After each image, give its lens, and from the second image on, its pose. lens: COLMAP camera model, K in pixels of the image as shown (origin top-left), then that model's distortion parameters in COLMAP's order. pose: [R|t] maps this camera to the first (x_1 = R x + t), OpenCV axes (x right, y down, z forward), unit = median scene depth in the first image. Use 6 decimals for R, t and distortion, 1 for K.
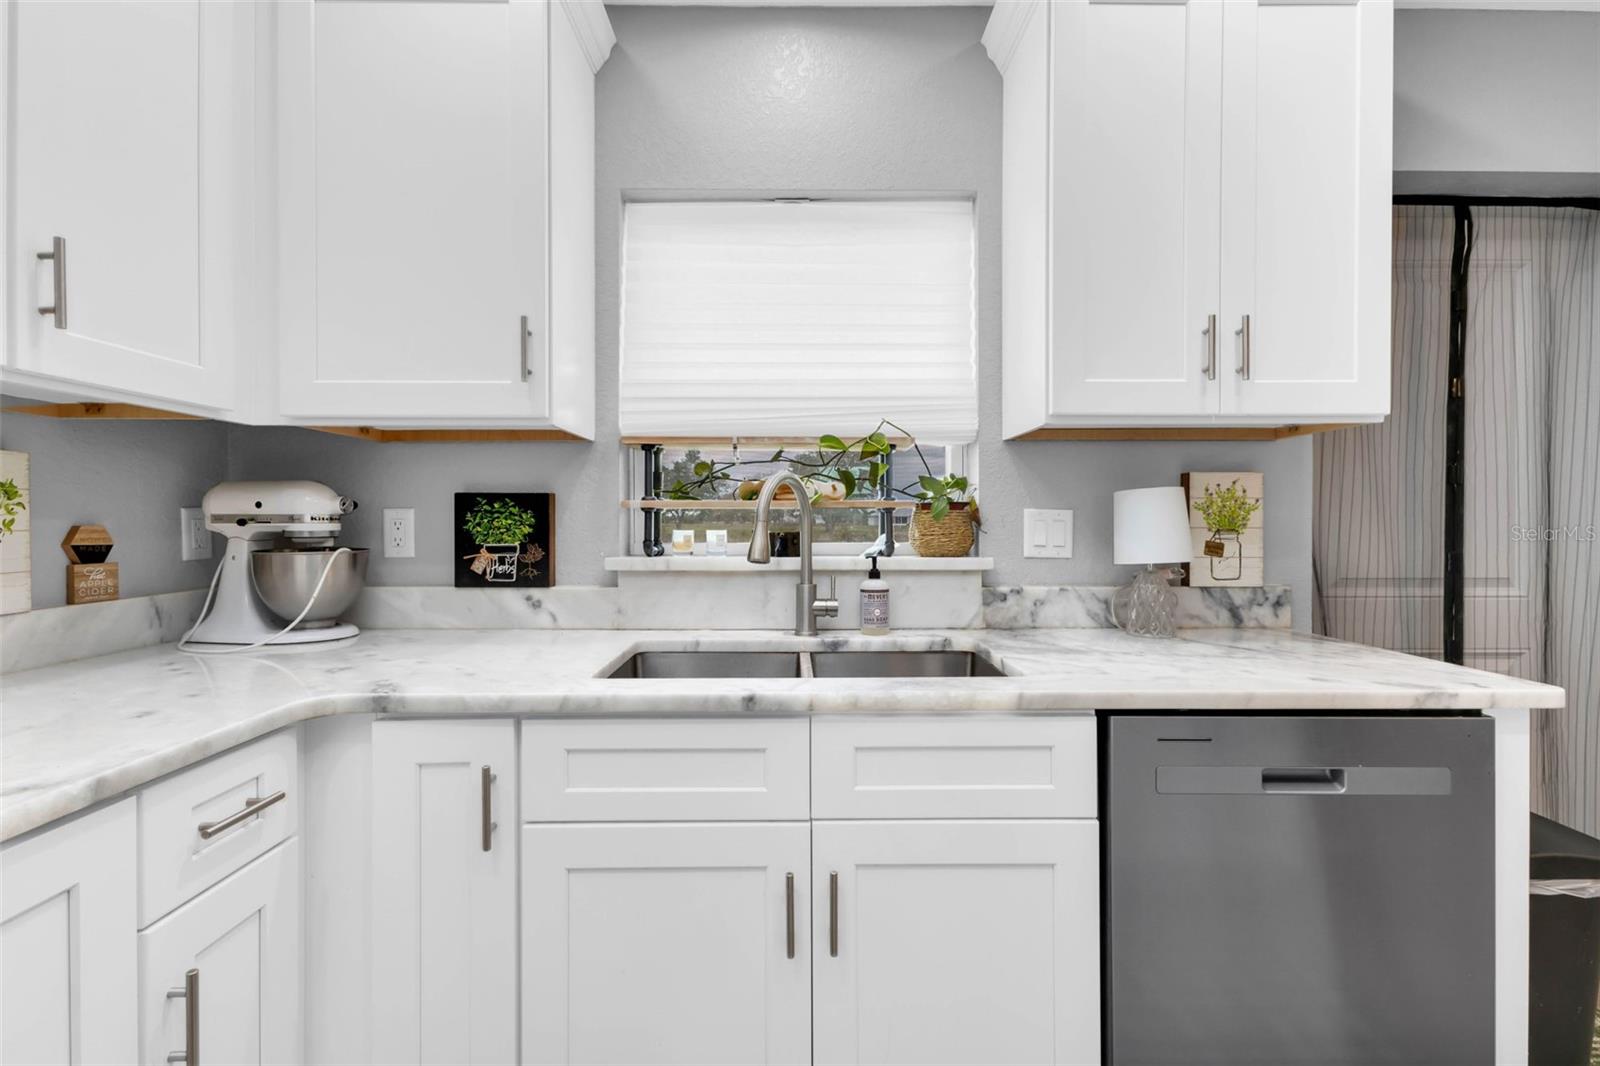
lens RADIAL K [[711.0, 0, 792.2], [0, 711.0, 513.9], [0, 0, 1]] dist [0.011721, 0.000567]
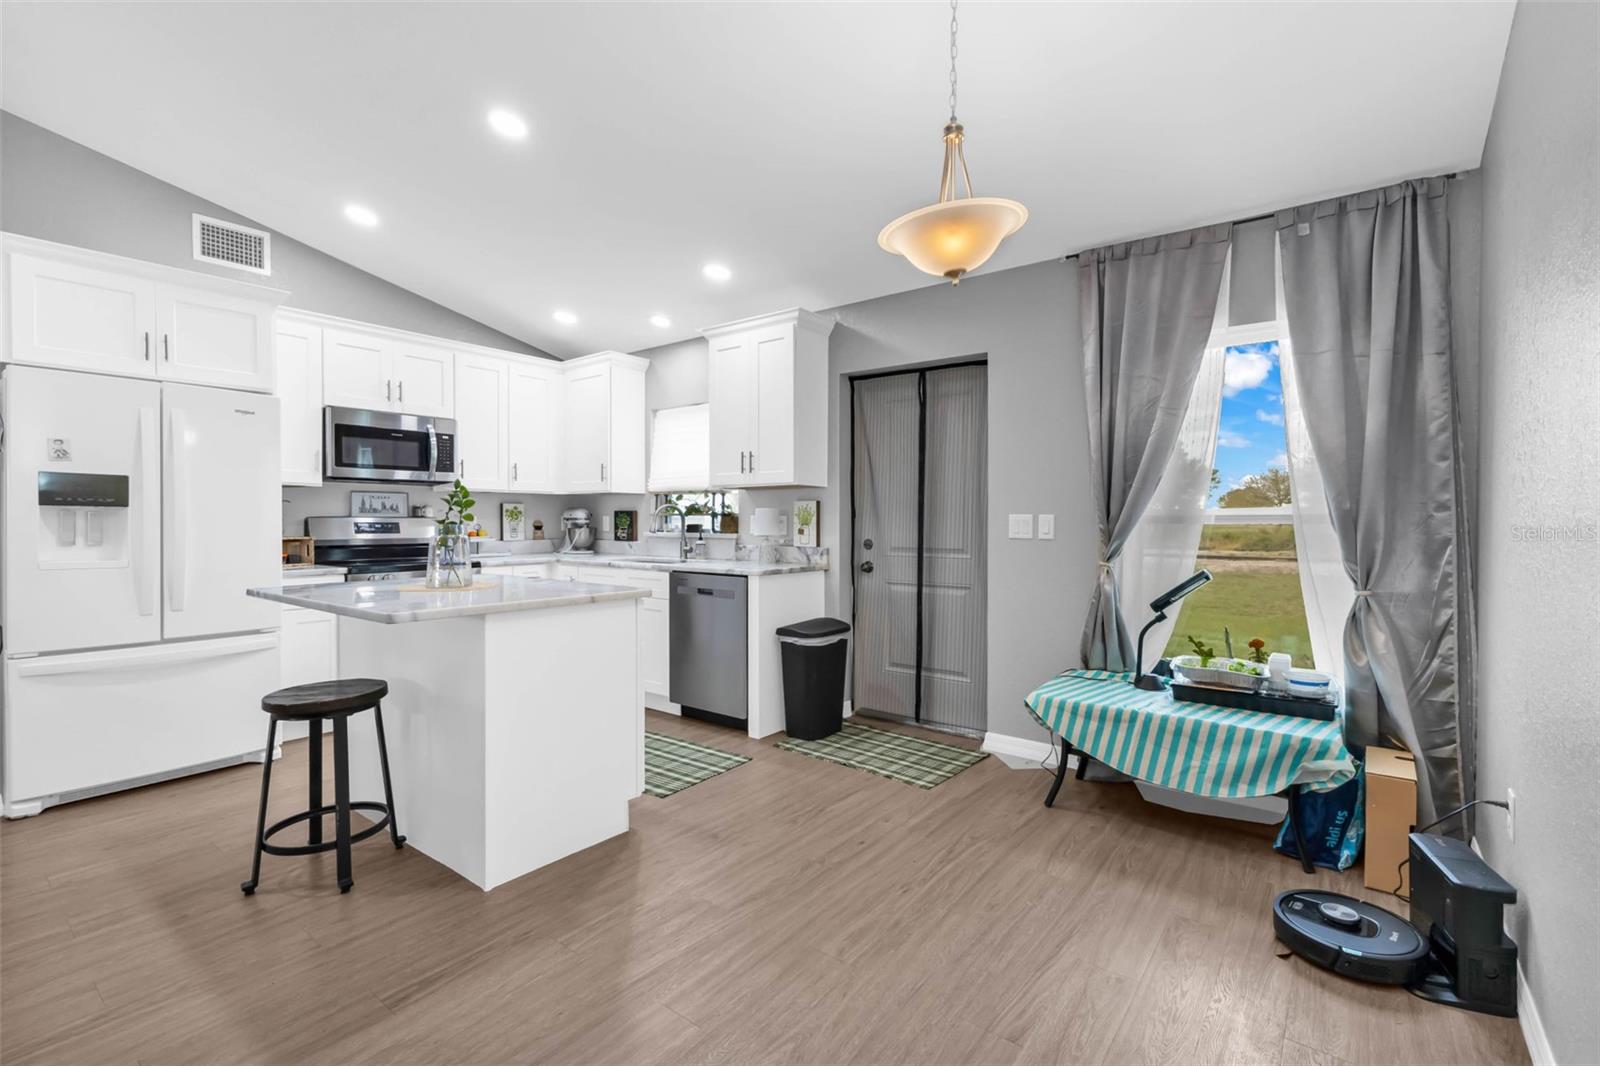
lens RADIAL K [[711.0, 0, 792.2], [0, 711.0, 513.9], [0, 0, 1]] dist [0.011721, 0.000567]
pose [[0.774461, -0.003099, -0.632614, 2.162286], [0.003660, 0.999993, -0.000418, -0.012844], [0.632611, -0.001992, 0.774467, -0.972311]]
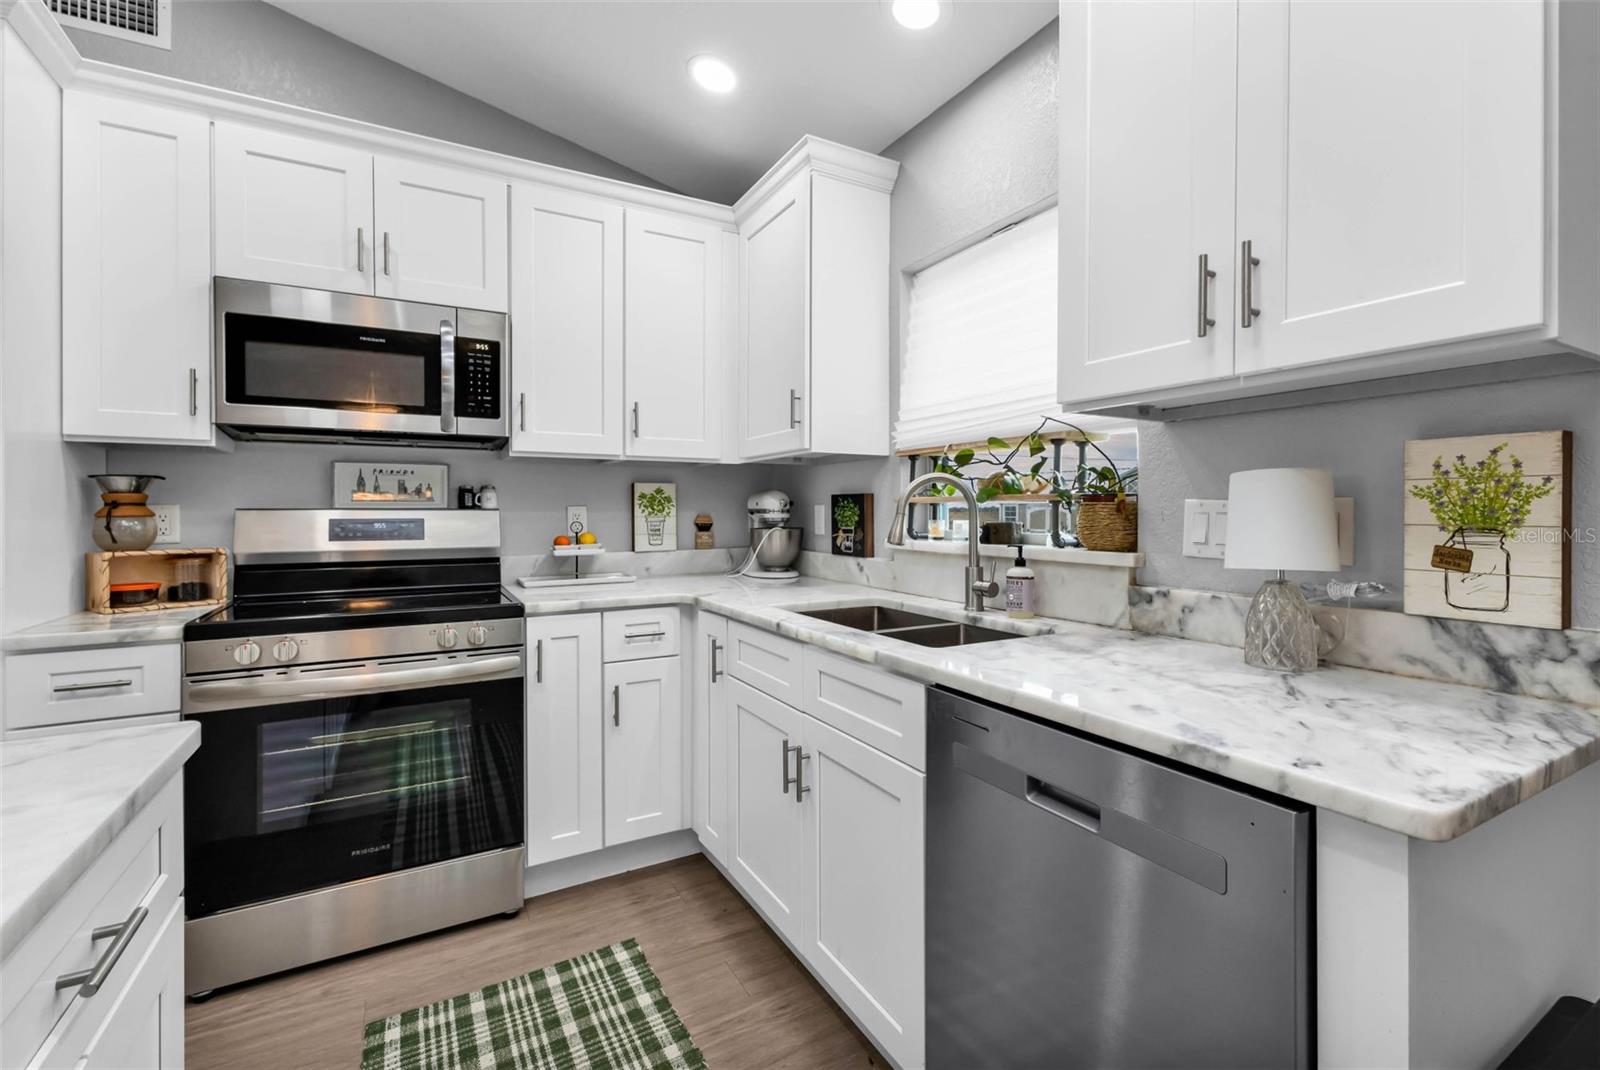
lens RADIAL K [[711.0, 0, 792.2], [0, 711.0, 515.9], [0, 0, 1]] dist [0.011721, 0.000567]
pose [[0.461987, 0.006076, -0.886866, 0.885669], [0.009748, 0.999881, 0.011928, -0.002255], [0.886833, -0.014156, 0.461873, 0.187050]]
